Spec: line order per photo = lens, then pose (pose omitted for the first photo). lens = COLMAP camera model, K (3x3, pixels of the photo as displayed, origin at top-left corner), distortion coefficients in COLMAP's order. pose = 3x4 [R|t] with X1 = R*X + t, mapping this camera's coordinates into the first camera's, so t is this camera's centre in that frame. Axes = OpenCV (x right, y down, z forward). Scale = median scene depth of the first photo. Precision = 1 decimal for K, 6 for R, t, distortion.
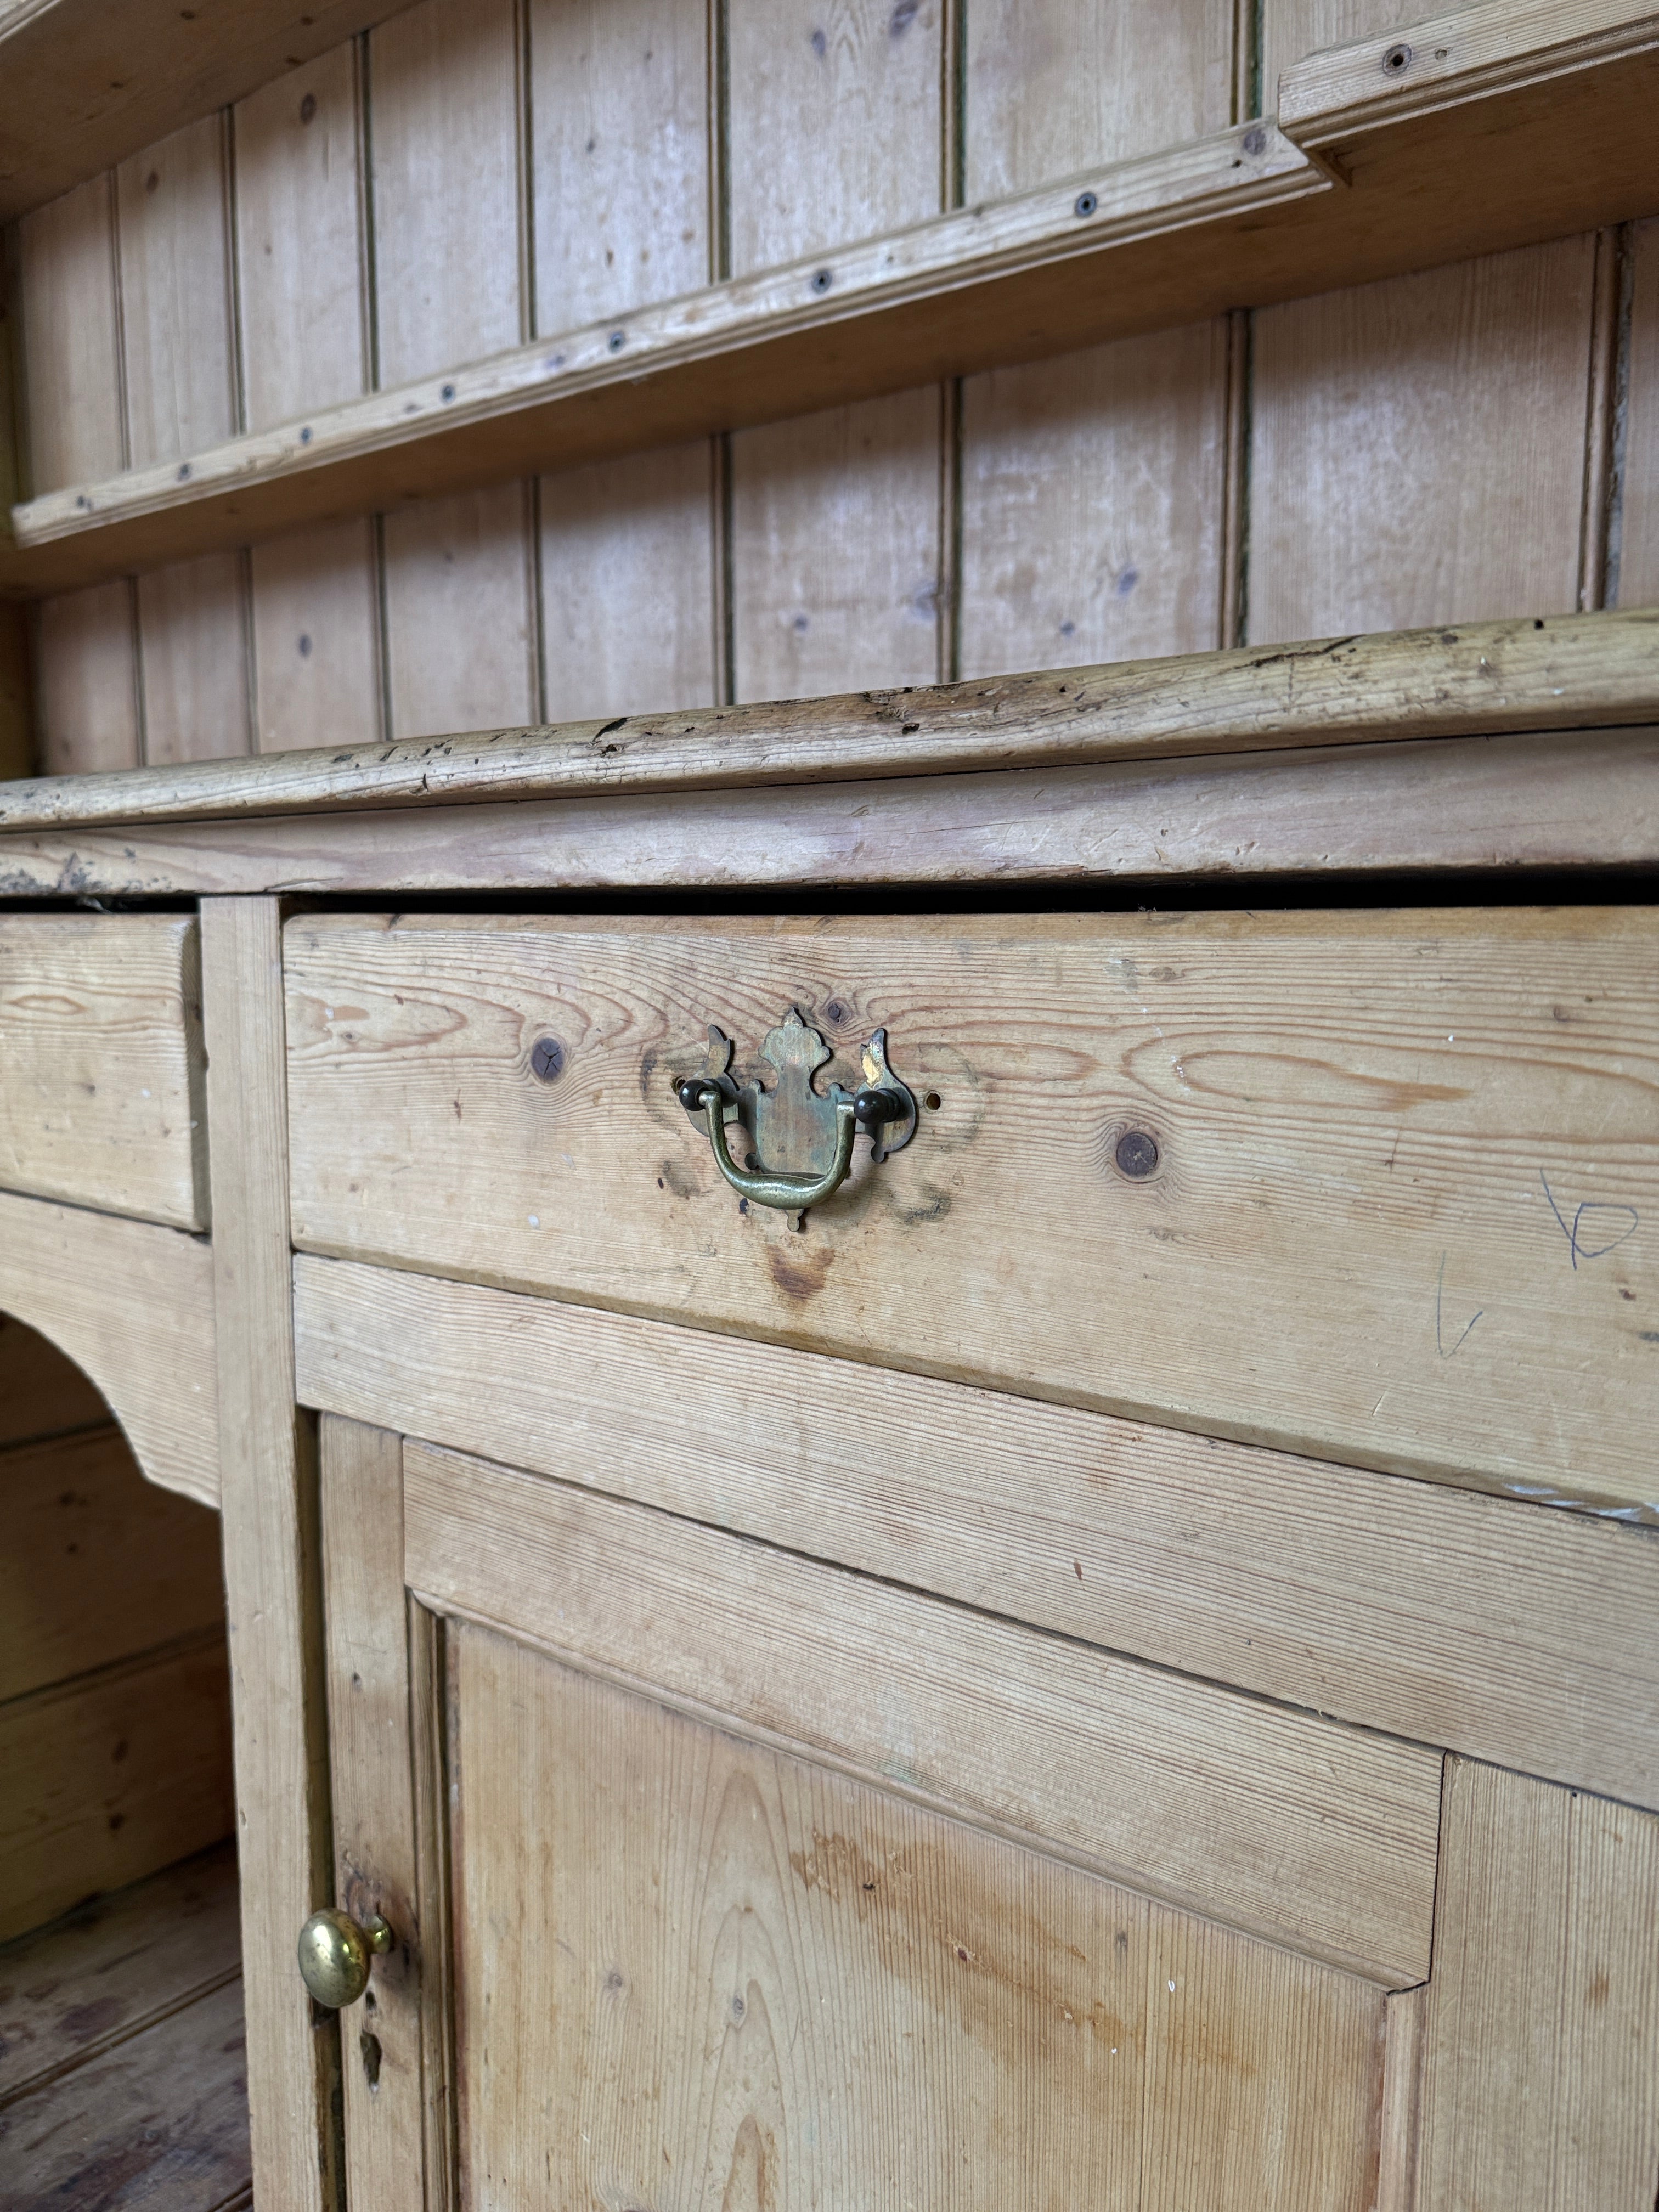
lens RADIAL K [[1605.0, 0, 829.5], [0, 1605.0, 1106.0], [0, 0, 1]] dist [-0.007266, -0.006940]
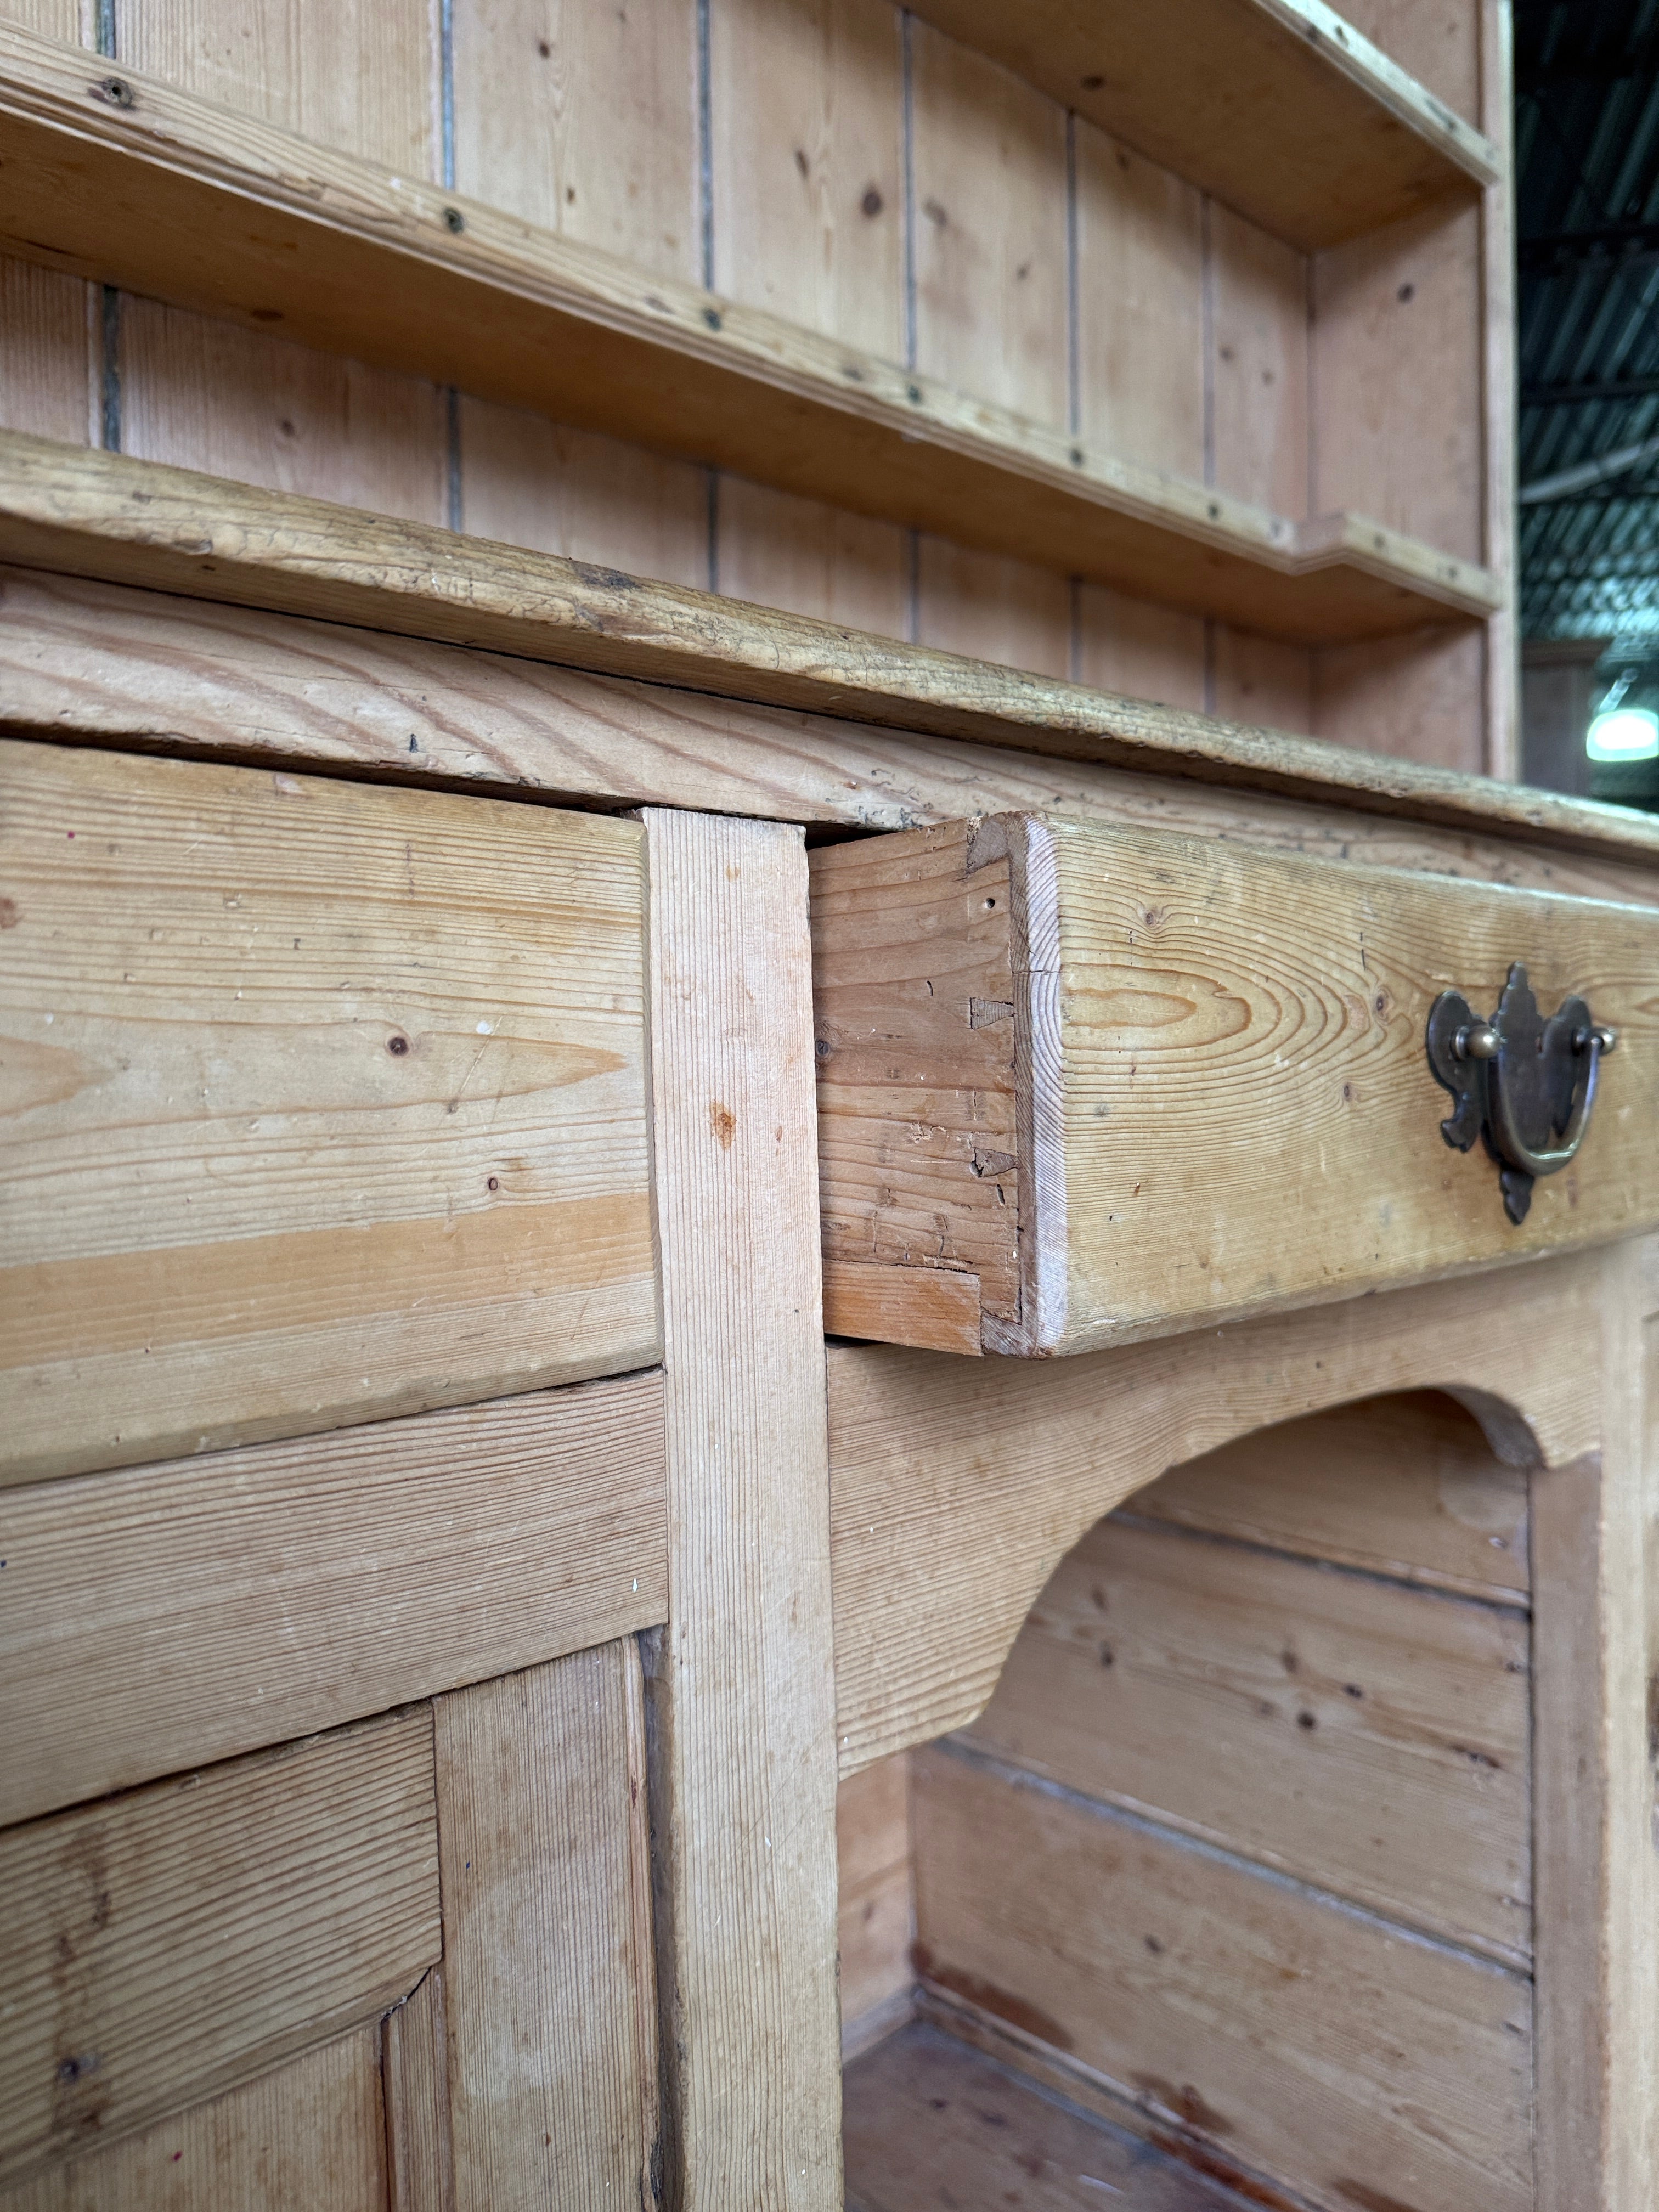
lens RADIAL K [[1590.5, 0, 829.5], [0, 1590.5, 1106.0], [0, 0, 1]] dist [0.011271, -0.010884]
pose [[0.187516, -0.034104, 0.981669, -1.678564], [0.132351, 0.991161, 0.009153, -0.079406], [-0.973304, 0.128209, 0.190373, 1.361341]]
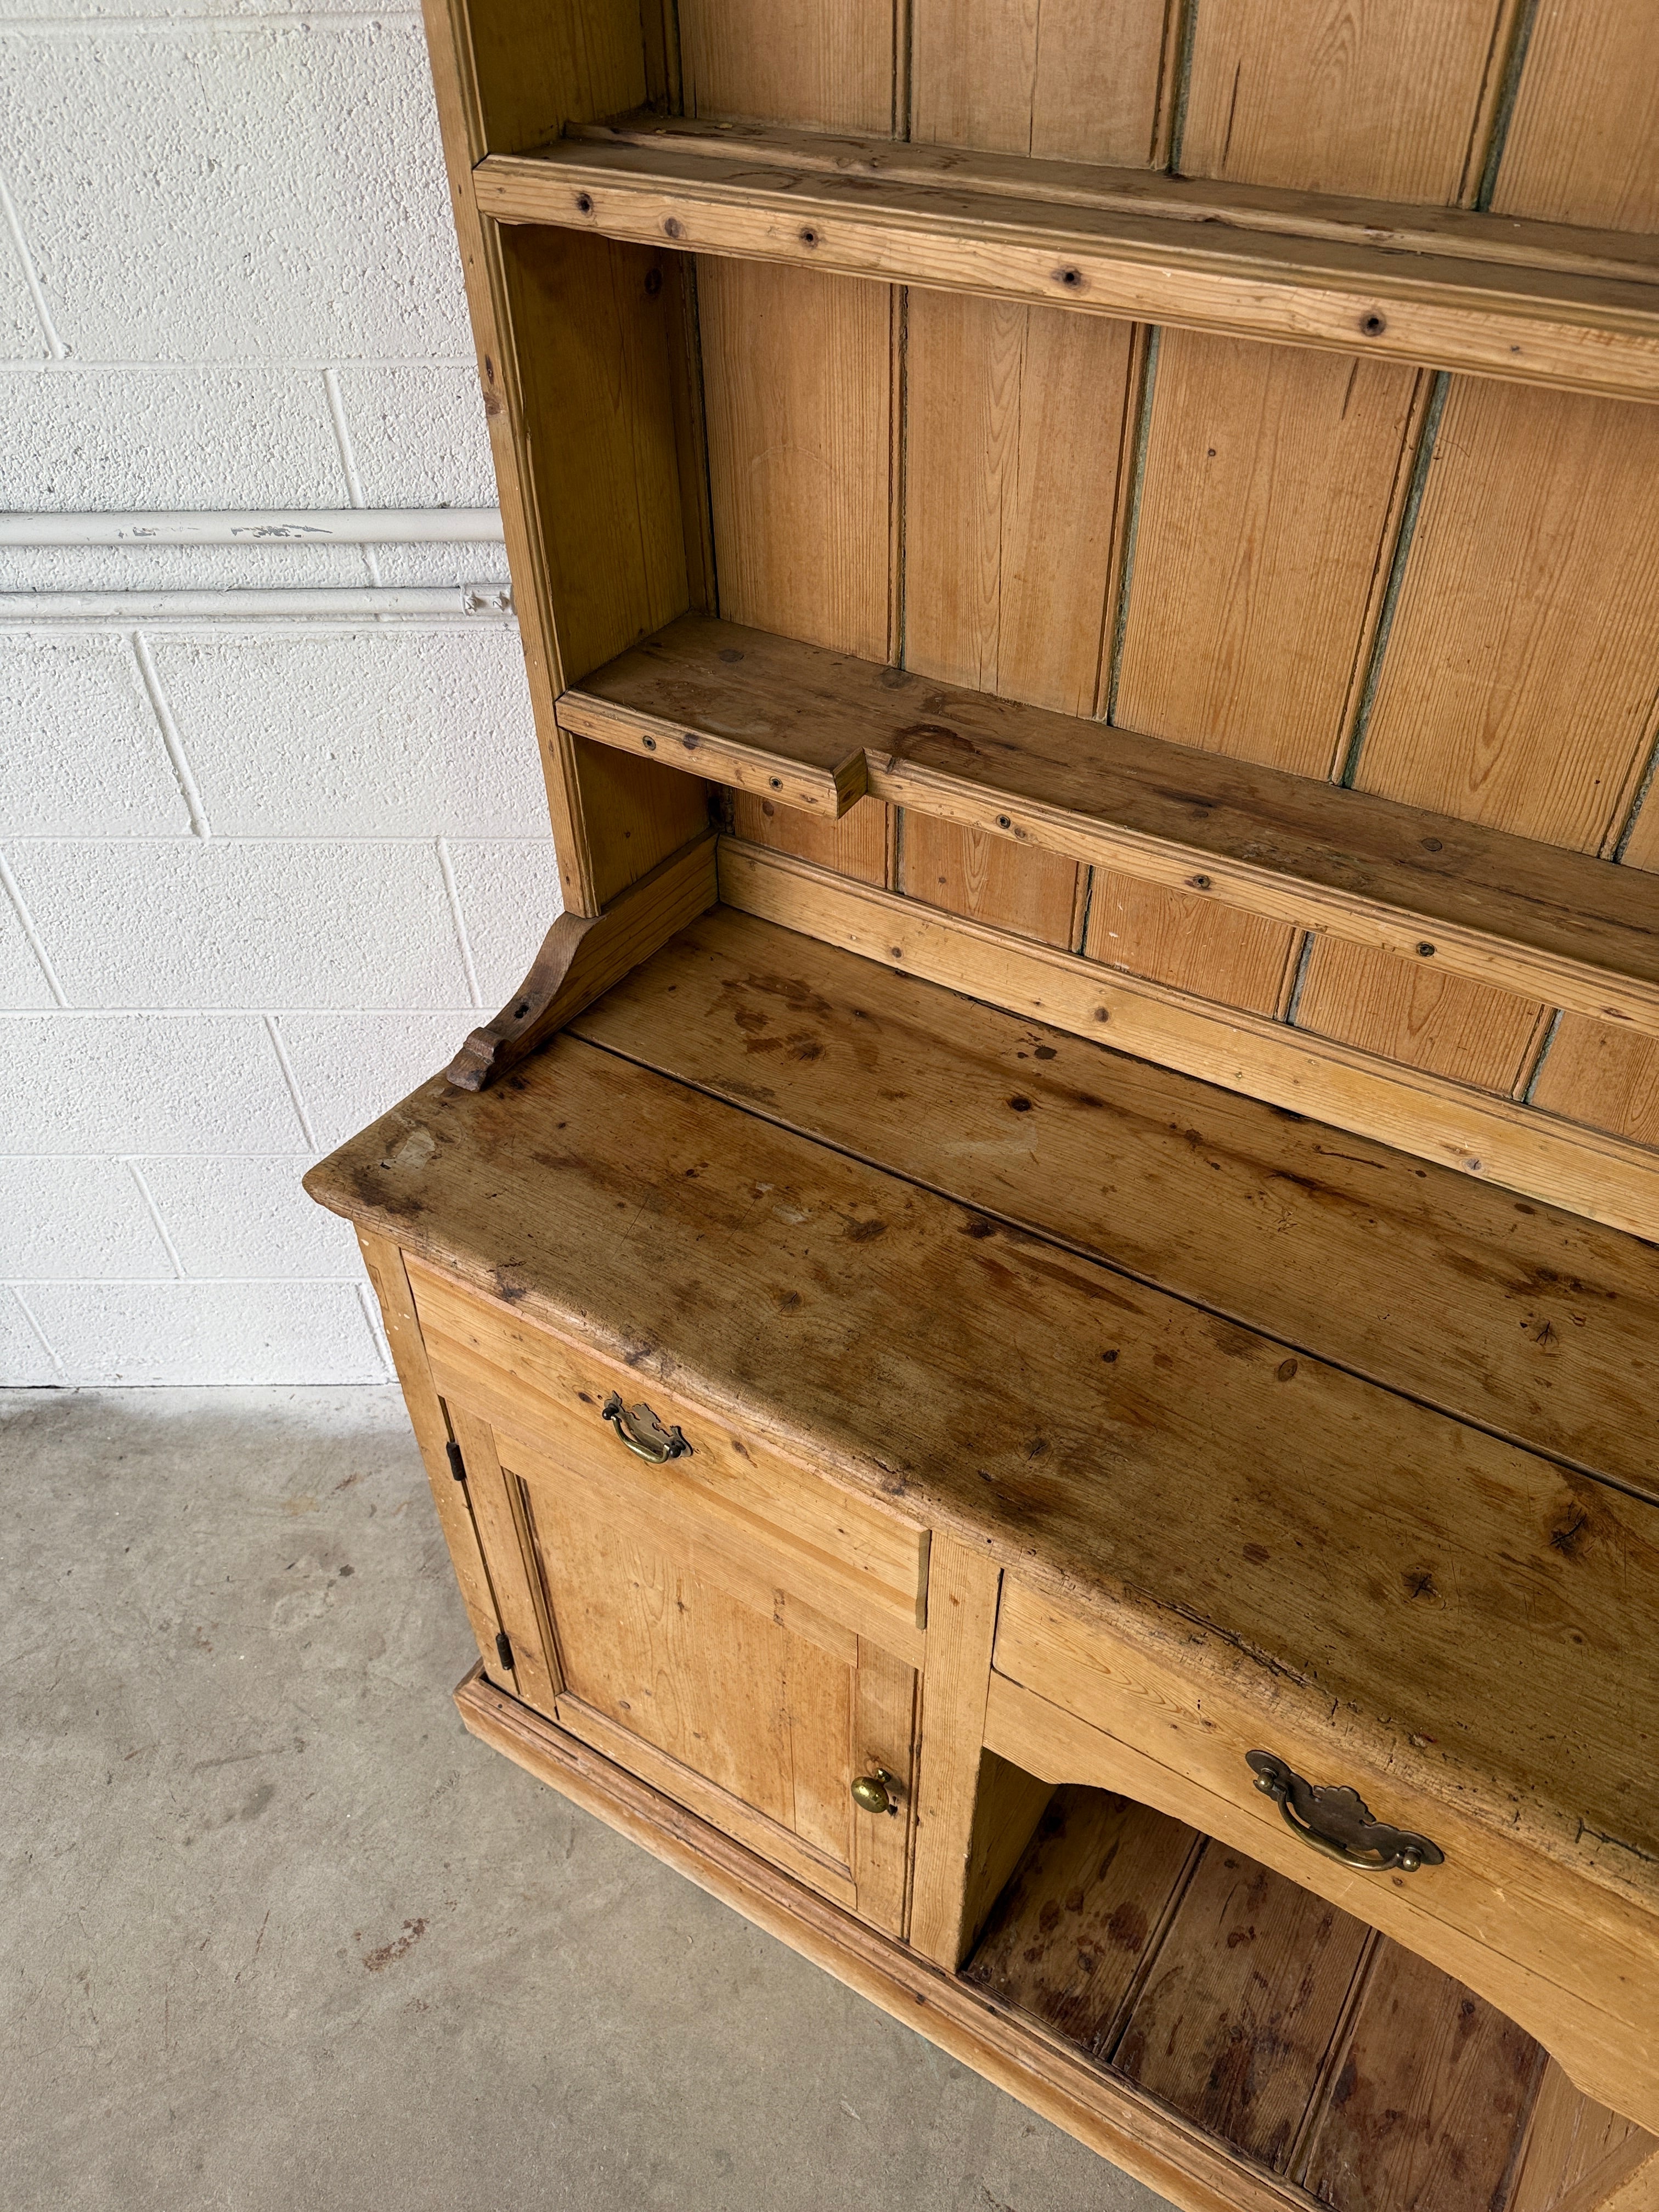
lens RADIAL K [[1551.1, 0, 830.2], [0, 1551.1, 1102.1], [0, 0, 1]] dist [0.098003, -0.123777]
pose [[0.997247, -0.062284, 0.040228, -1.246698], [0.027087, 0.811088, 0.584296, -1.556690], [-0.069021, -0.581598, 0.810543, 0.433298]]
